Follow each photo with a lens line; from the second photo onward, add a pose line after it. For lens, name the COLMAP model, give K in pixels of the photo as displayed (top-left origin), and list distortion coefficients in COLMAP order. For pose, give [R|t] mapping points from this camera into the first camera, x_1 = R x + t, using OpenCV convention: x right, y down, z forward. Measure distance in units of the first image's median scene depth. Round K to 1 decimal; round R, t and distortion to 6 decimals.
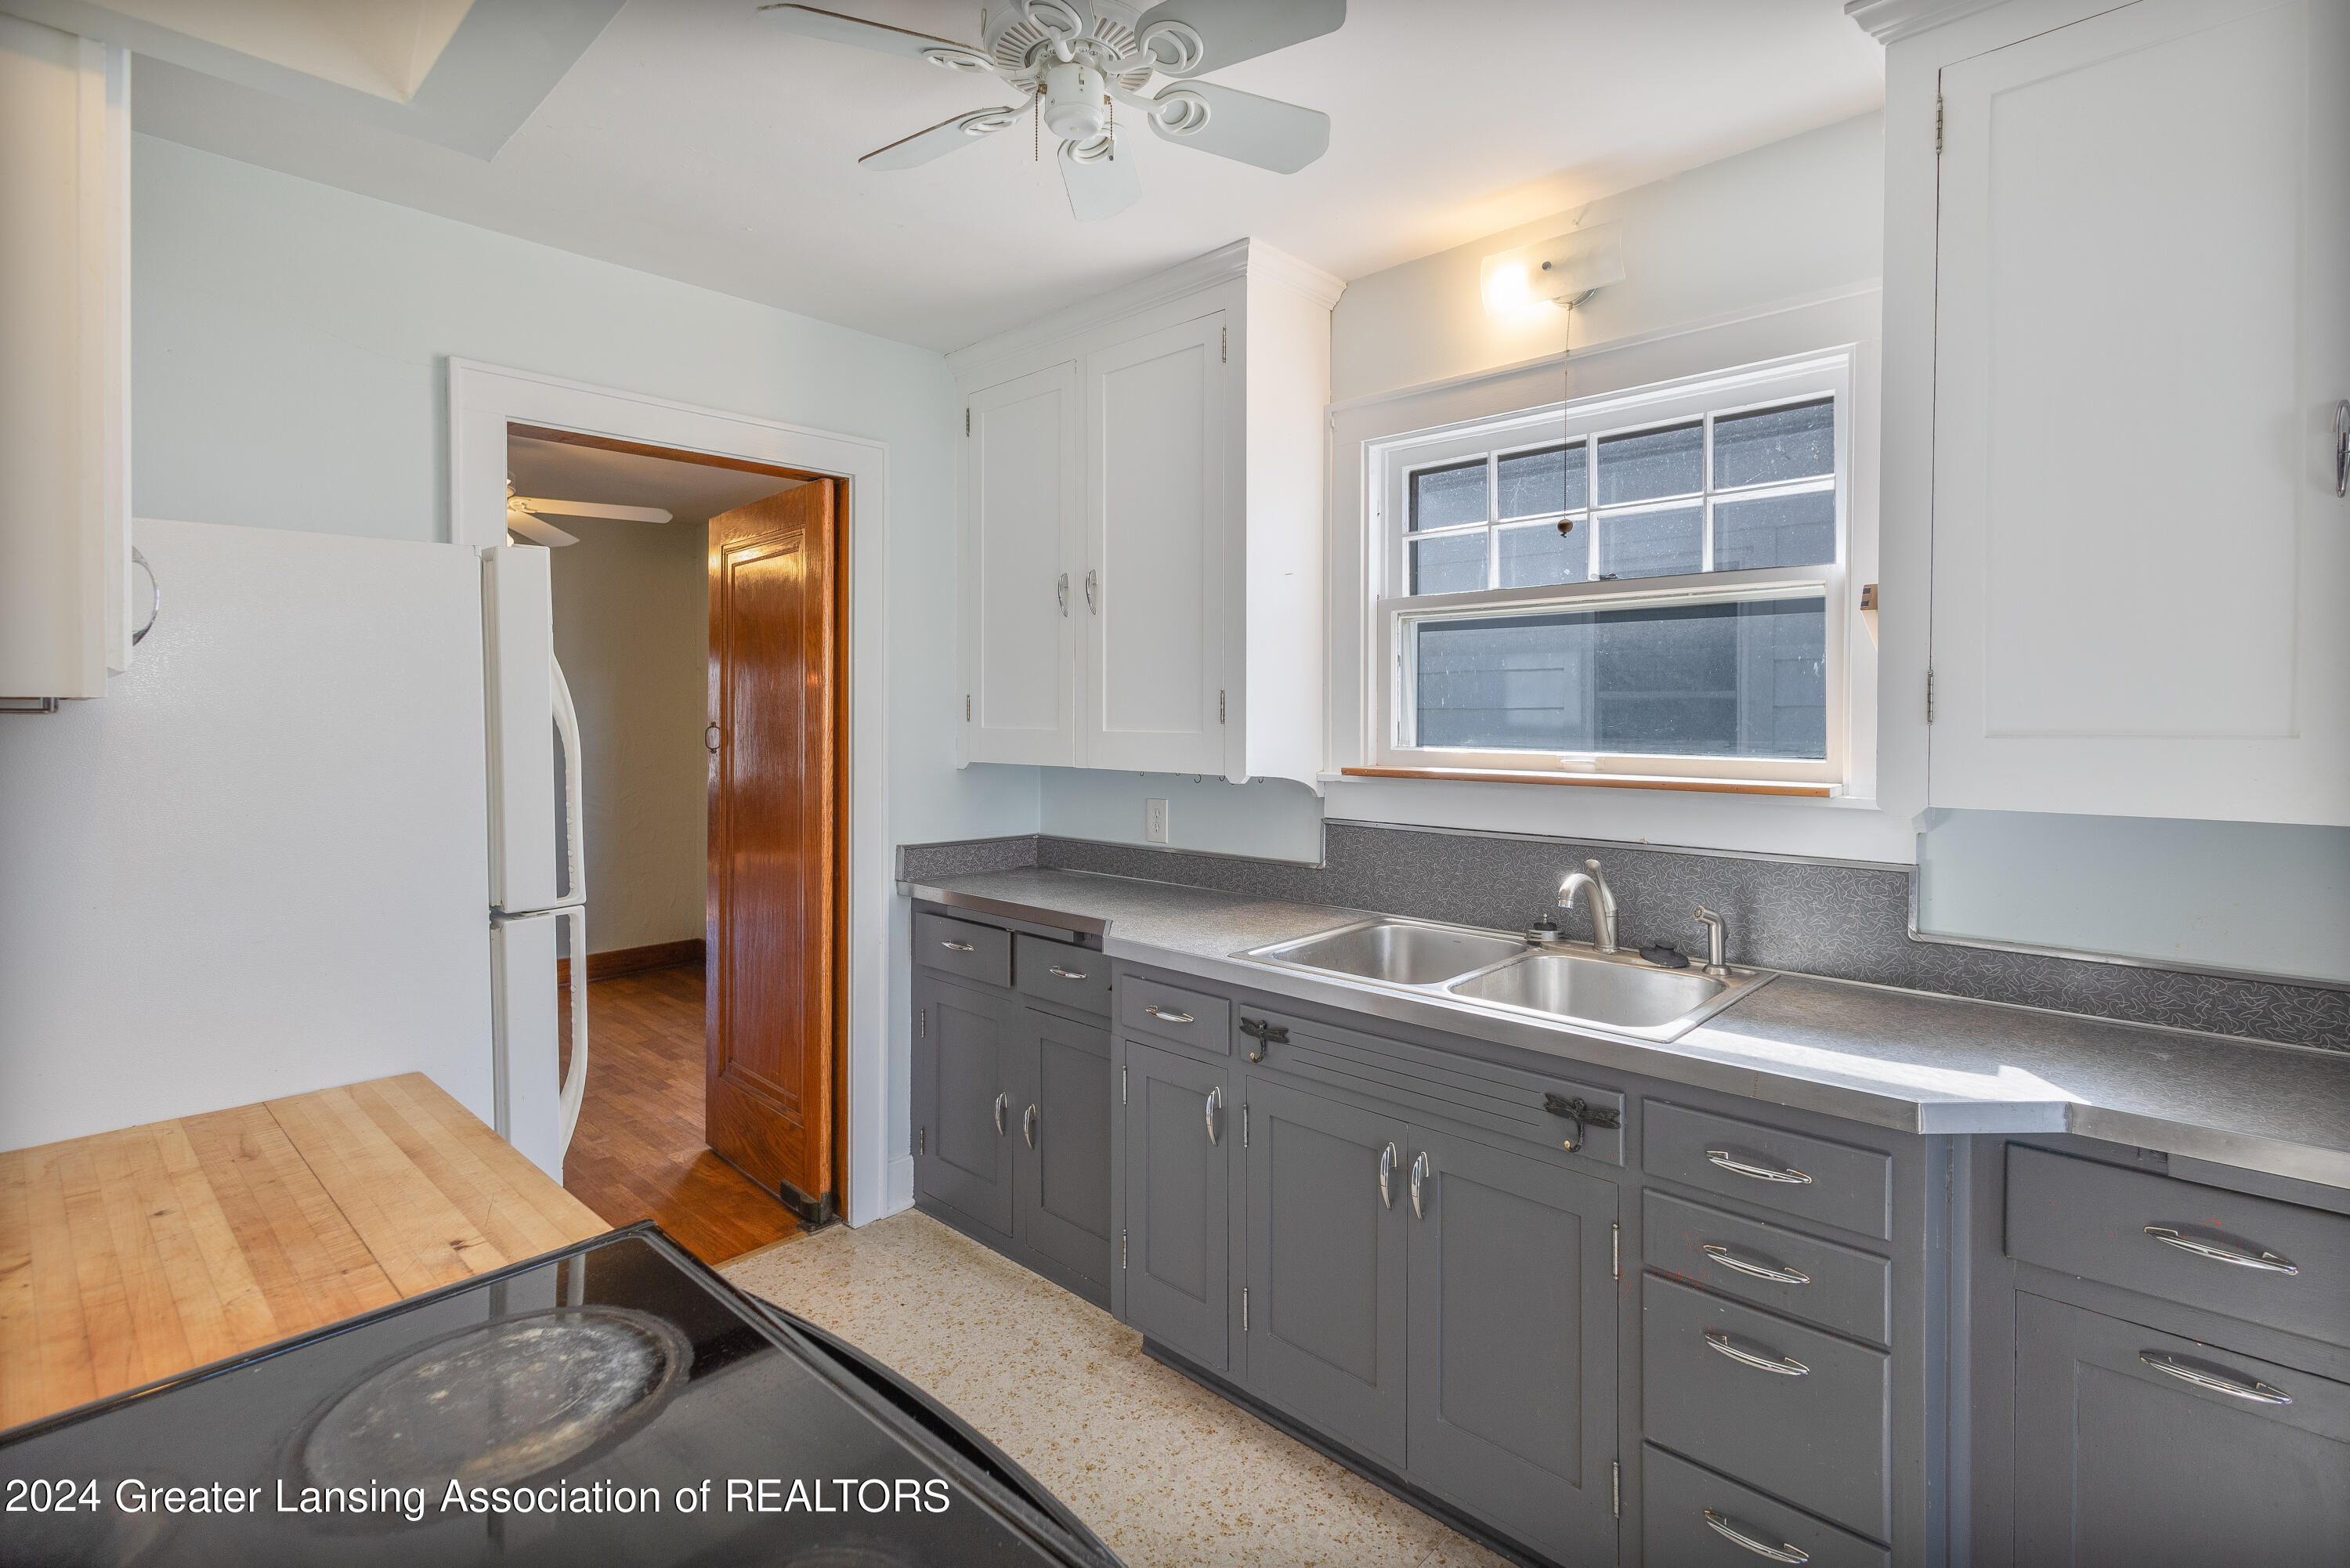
lens RADIAL K [[1106.1, 0, 1188.1], [0, 1106.1, 731.4], [0, 0, 1]] dist [0.004499, 0.000022]
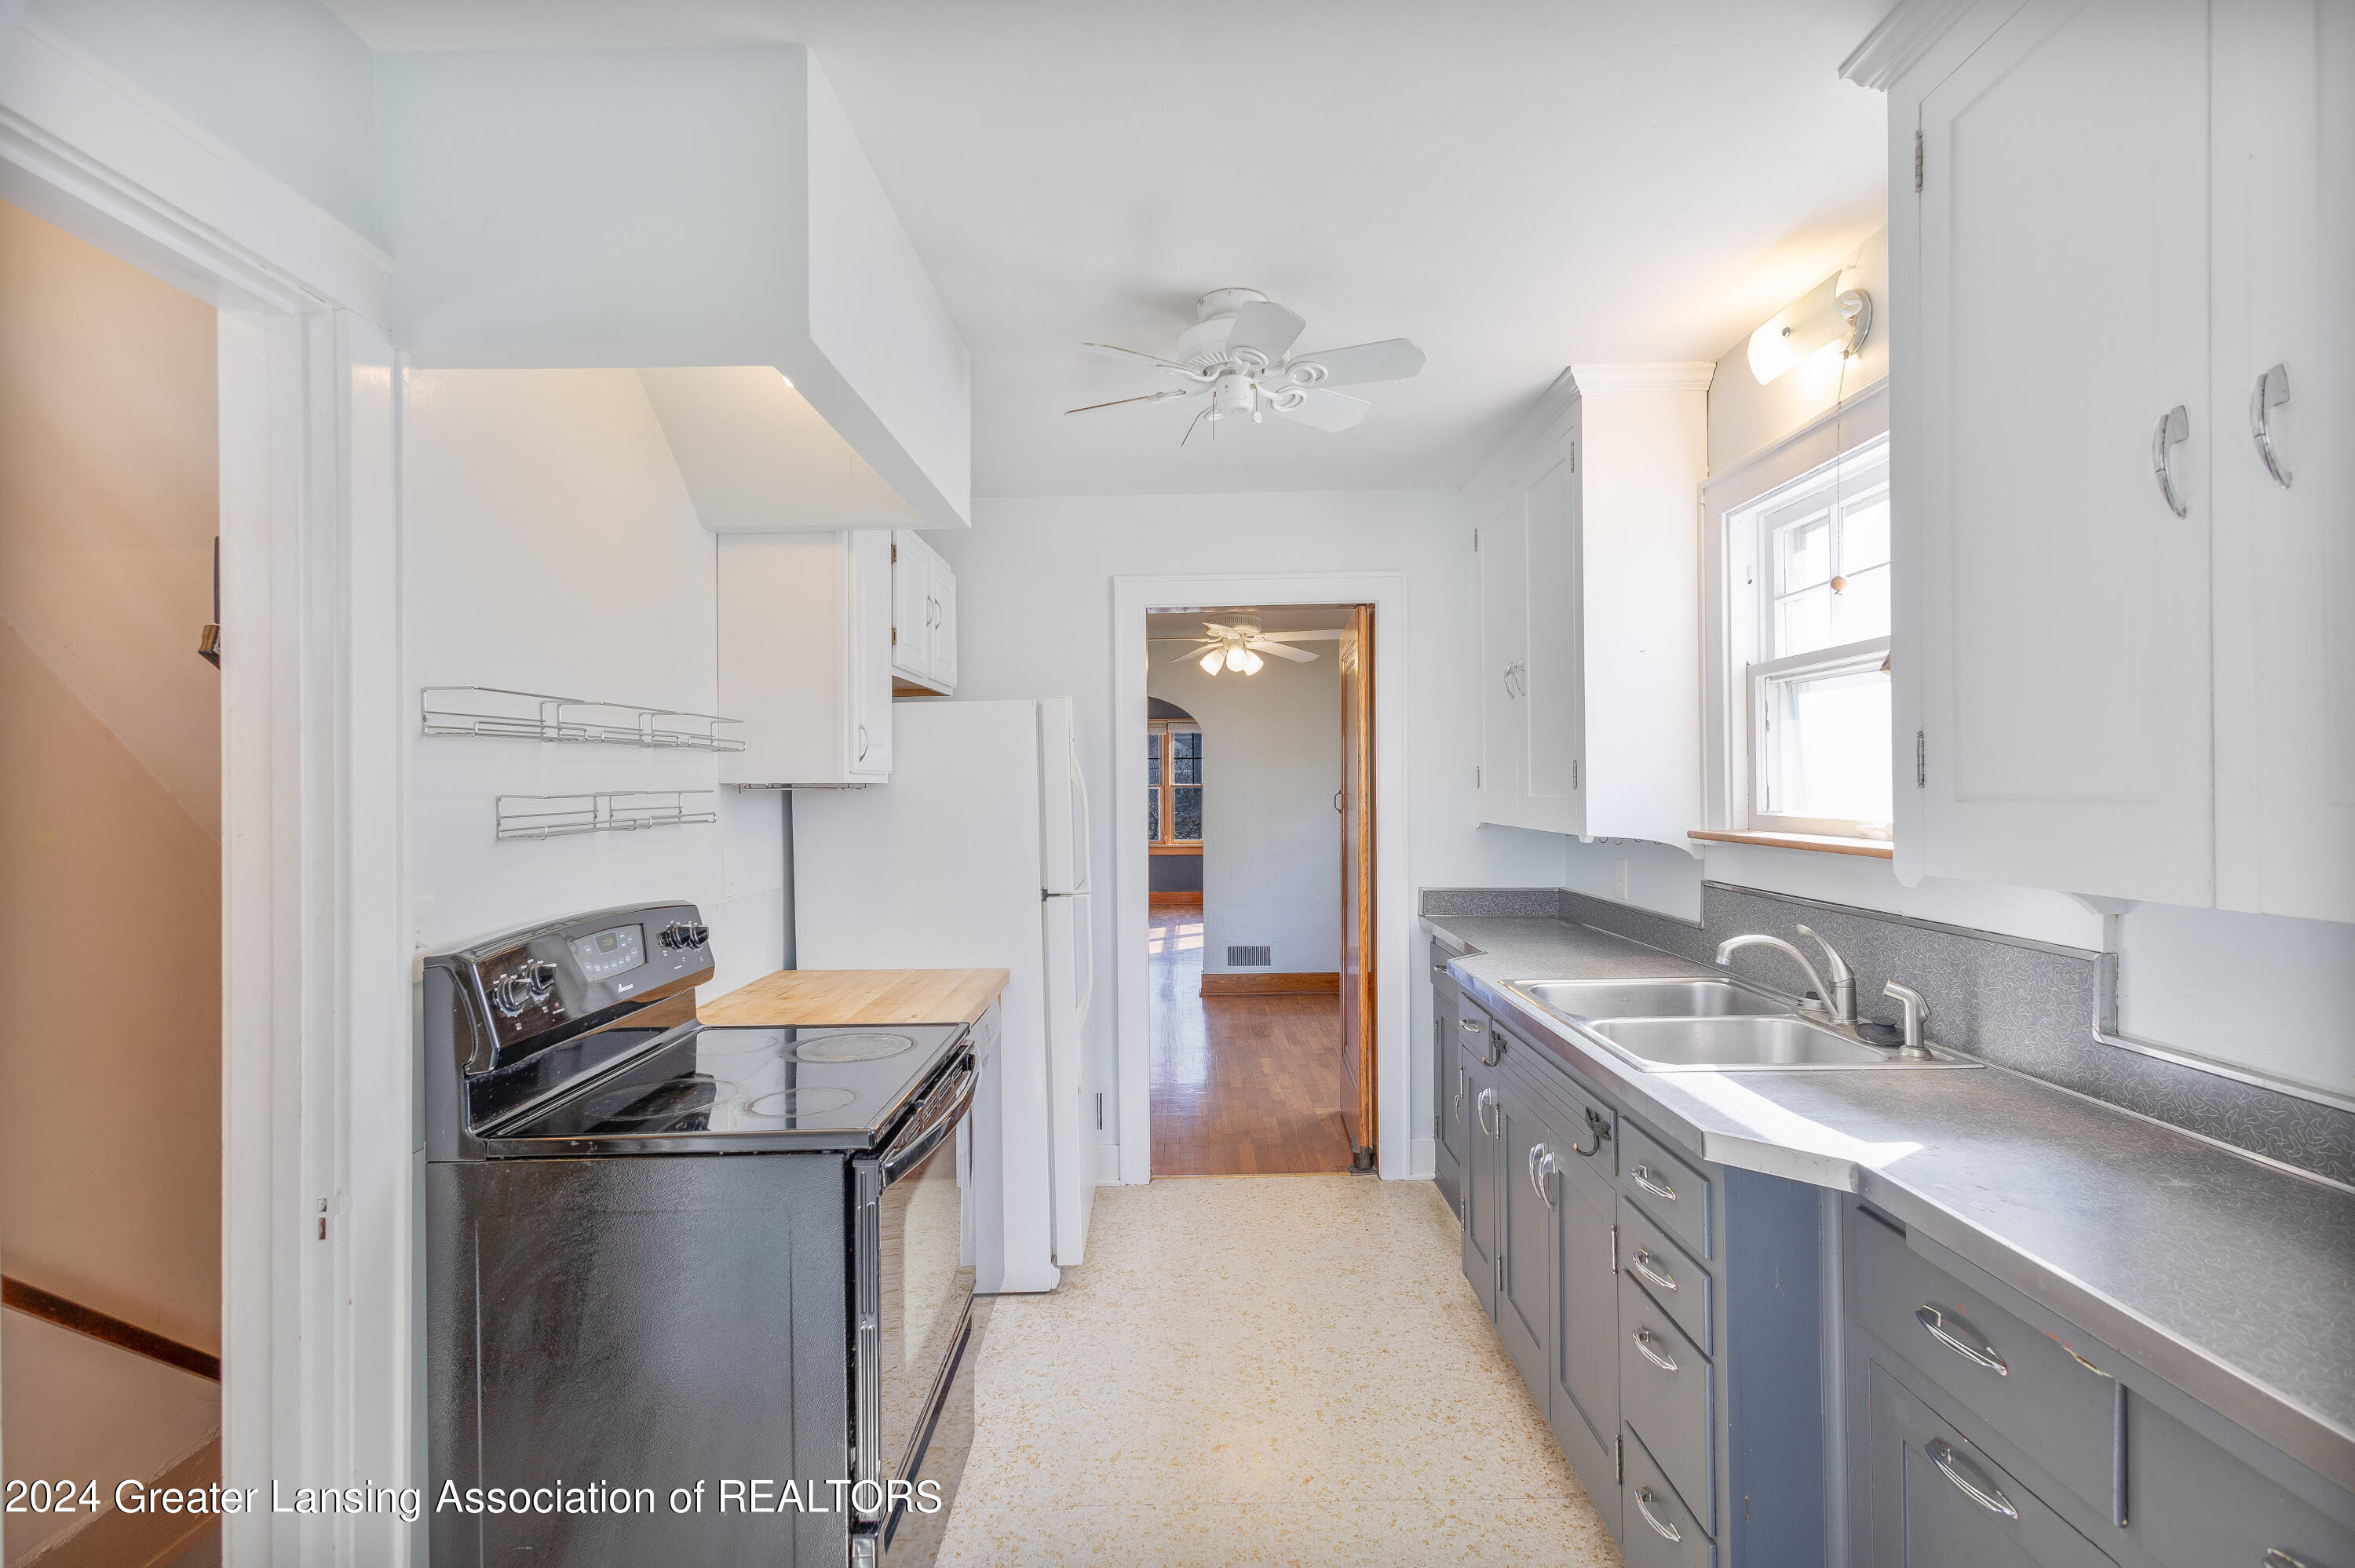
lens RADIAL K [[1108.4, 0, 1177.5], [0, 1108.4, 785.7], [0, 0, 1]] dist [0.004499, 0.000022]
pose [[0.678485, -0.008023, -0.734571, 0.645125], [-0.000546, 0.999935, -0.011425, 0.002163], [0.734614, 0.008153, 0.678436, -0.080002]]
